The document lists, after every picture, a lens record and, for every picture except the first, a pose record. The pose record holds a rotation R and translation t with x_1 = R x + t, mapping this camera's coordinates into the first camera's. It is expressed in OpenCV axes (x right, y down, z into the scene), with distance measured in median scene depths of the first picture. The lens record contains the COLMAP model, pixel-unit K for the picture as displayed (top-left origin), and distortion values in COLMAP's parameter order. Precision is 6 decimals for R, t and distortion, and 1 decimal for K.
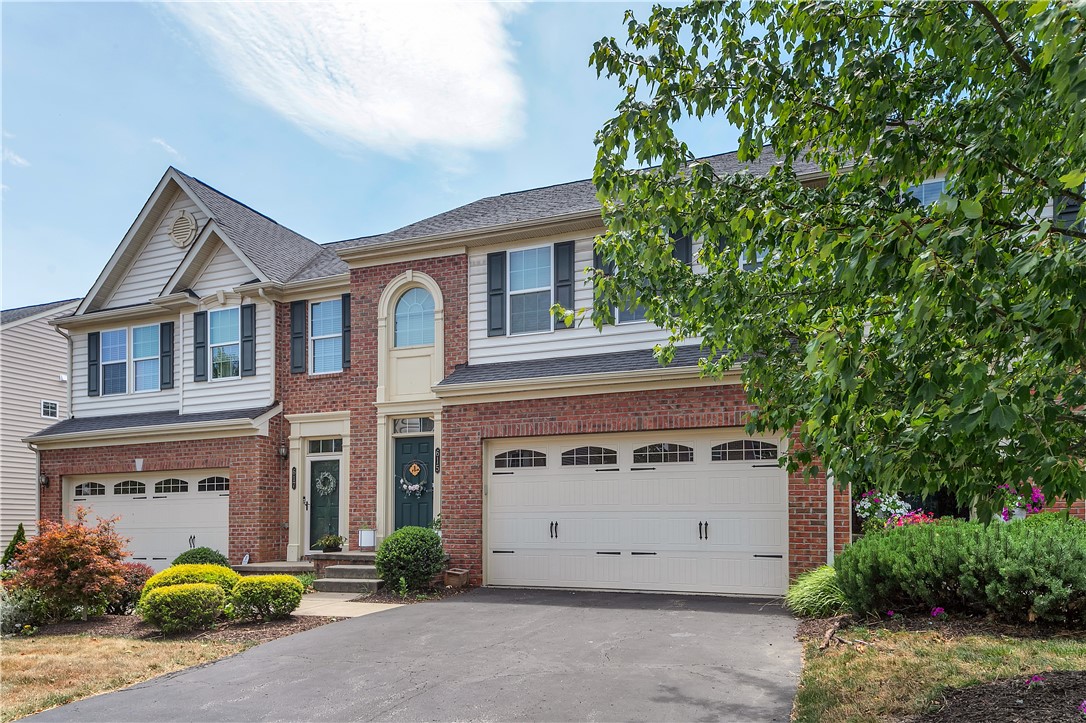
lens RADIAL K [[696.1, 0, 541.6], [0, 696.1, 362.3], [0, 0, 1]] dist [0.008236, 0.000187]
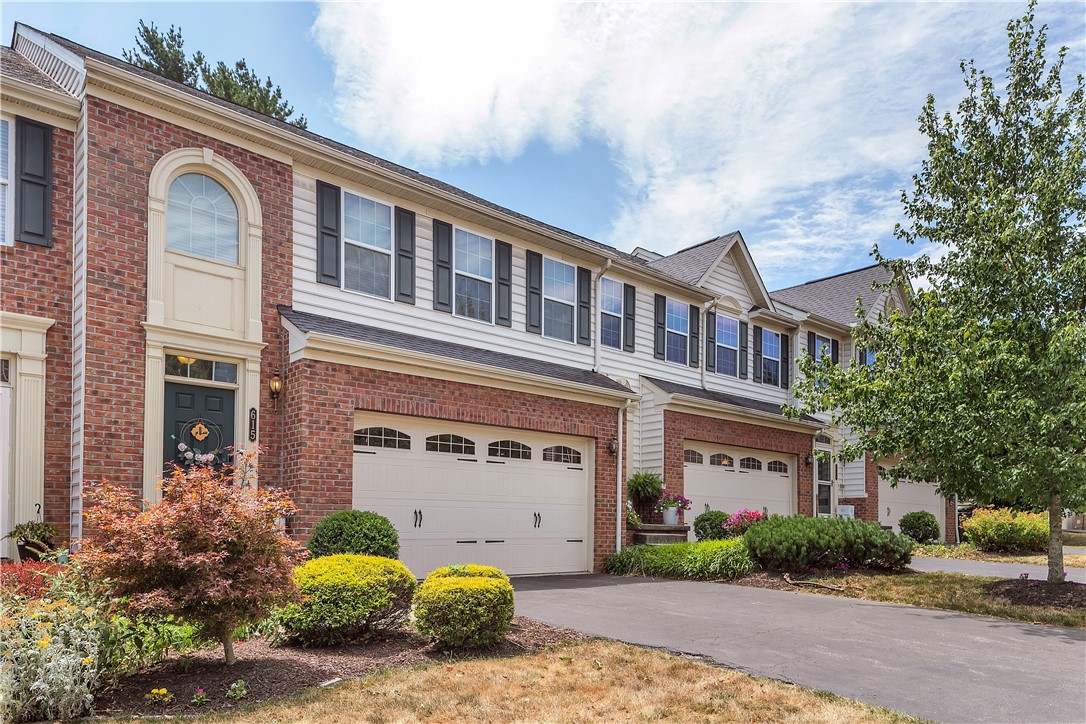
lens RADIAL K [[696.1, 0, 541.6], [0, 696.1, 362.8], [0, 0, 1]] dist [0.008236, 0.000187]
pose [[0.470207, 0.202365, 0.859042, -0.636045], [-0.210097, 0.971041, -0.113749, 0.093110], [-0.857184, -0.126996, 0.499107, 0.355069]]
